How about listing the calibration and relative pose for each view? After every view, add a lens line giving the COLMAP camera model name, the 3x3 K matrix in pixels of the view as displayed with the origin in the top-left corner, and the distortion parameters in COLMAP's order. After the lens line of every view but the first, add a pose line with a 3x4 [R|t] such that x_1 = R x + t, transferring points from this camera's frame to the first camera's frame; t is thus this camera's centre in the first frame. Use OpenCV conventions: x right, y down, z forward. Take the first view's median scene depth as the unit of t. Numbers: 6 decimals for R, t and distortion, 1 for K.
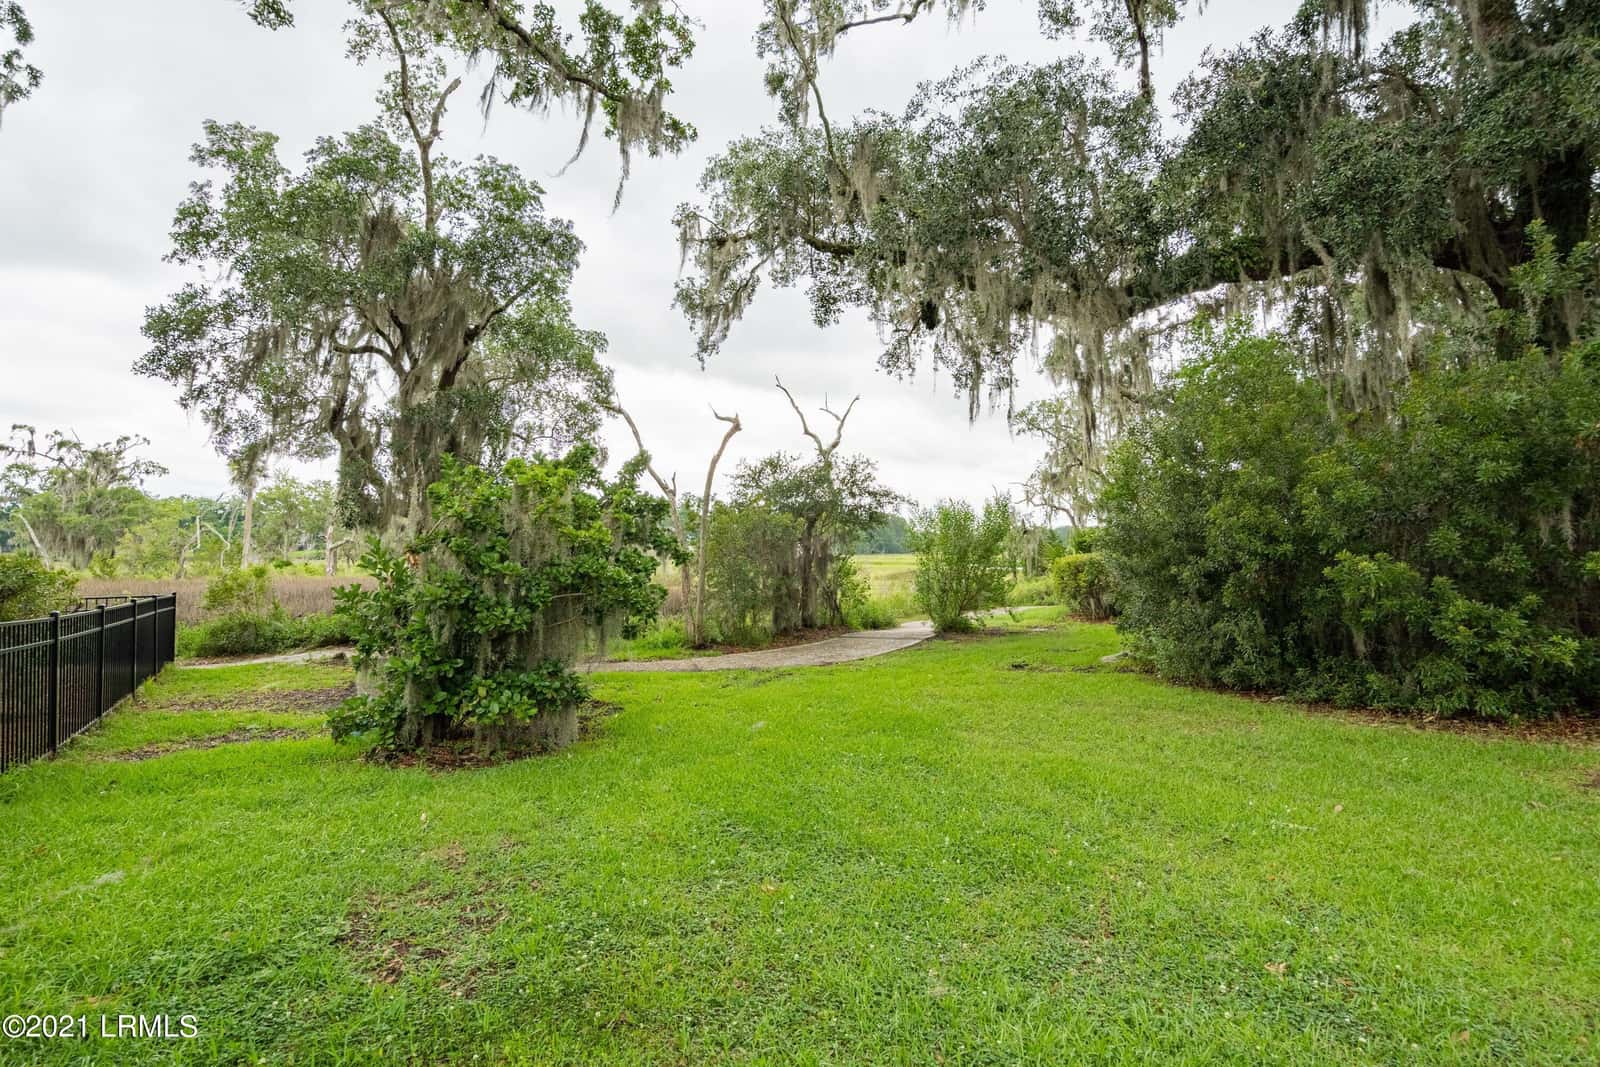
lens RADIAL K [[877.9, 0, 800.0], [0, 877.9, 533.5], [0, 0, 1]] dist [0.006955, -0.000748]
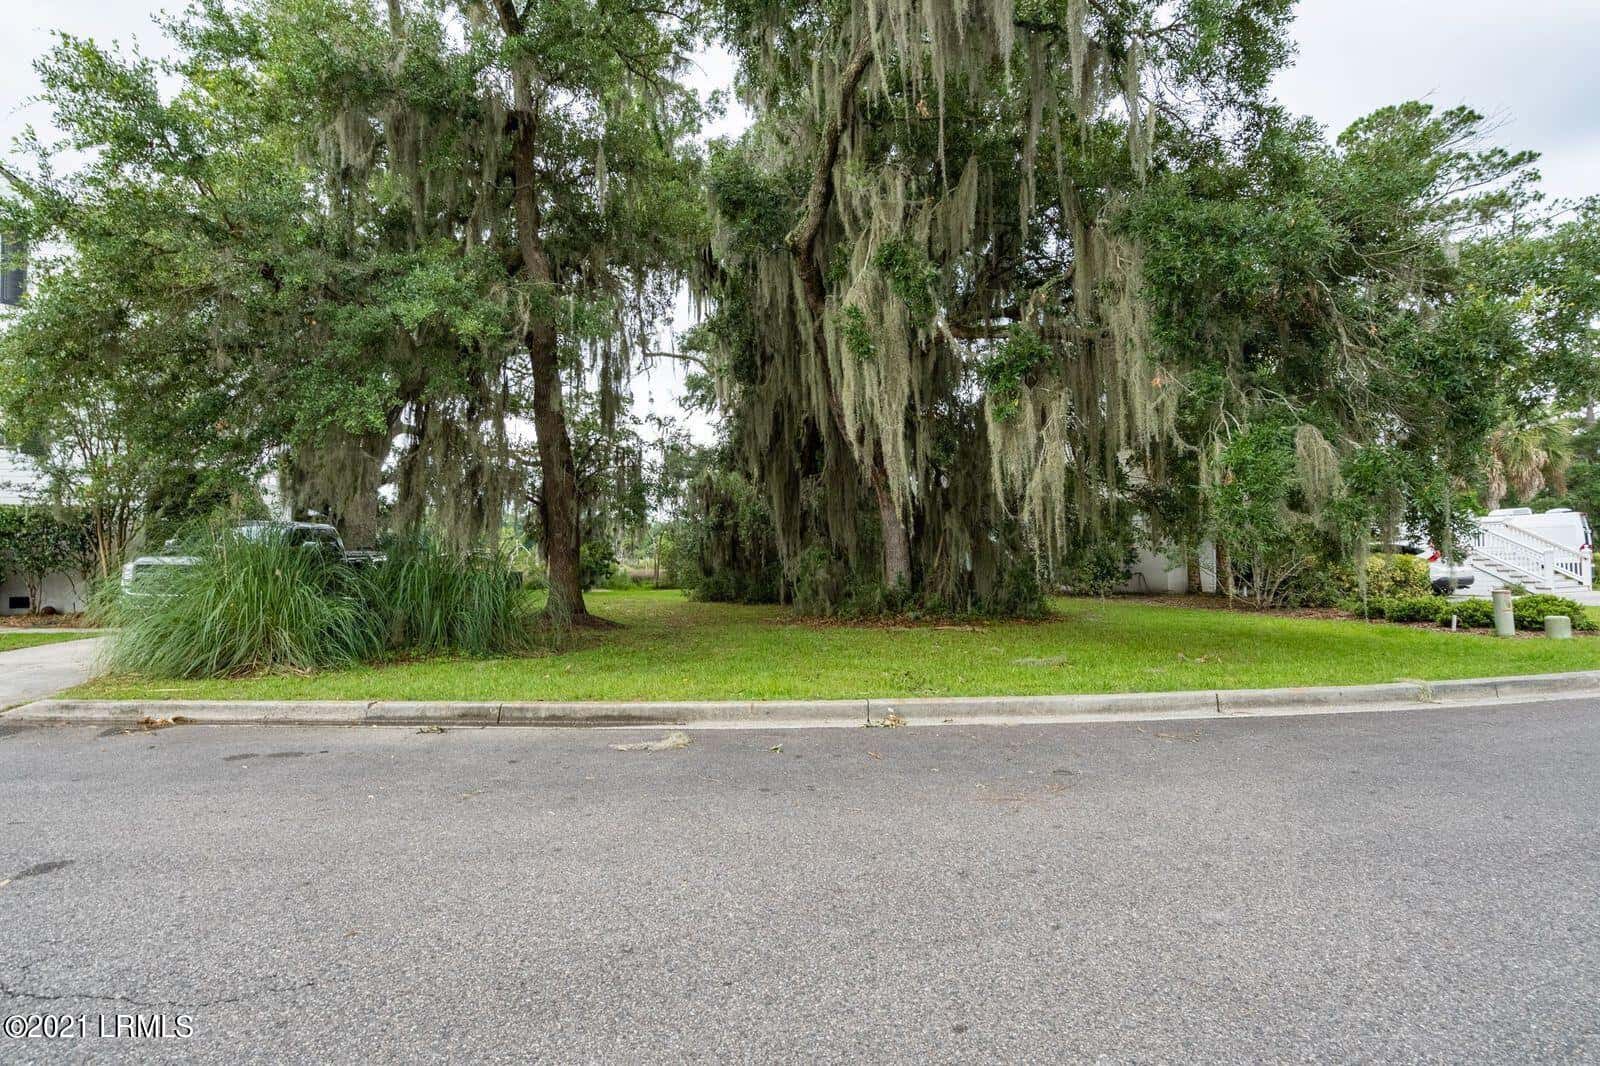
lens RADIAL K [[877.9, 0, 800.0], [0, 877.9, 533.0], [0, 0, 1]] dist [0.006955, -0.000748]
pose [[0.968952, -0.007997, -0.247121, 1.254791], [0.007371, 0.999967, -0.003456, -0.069805], [0.247141, 0.001528, 0.968978, -2.138545]]
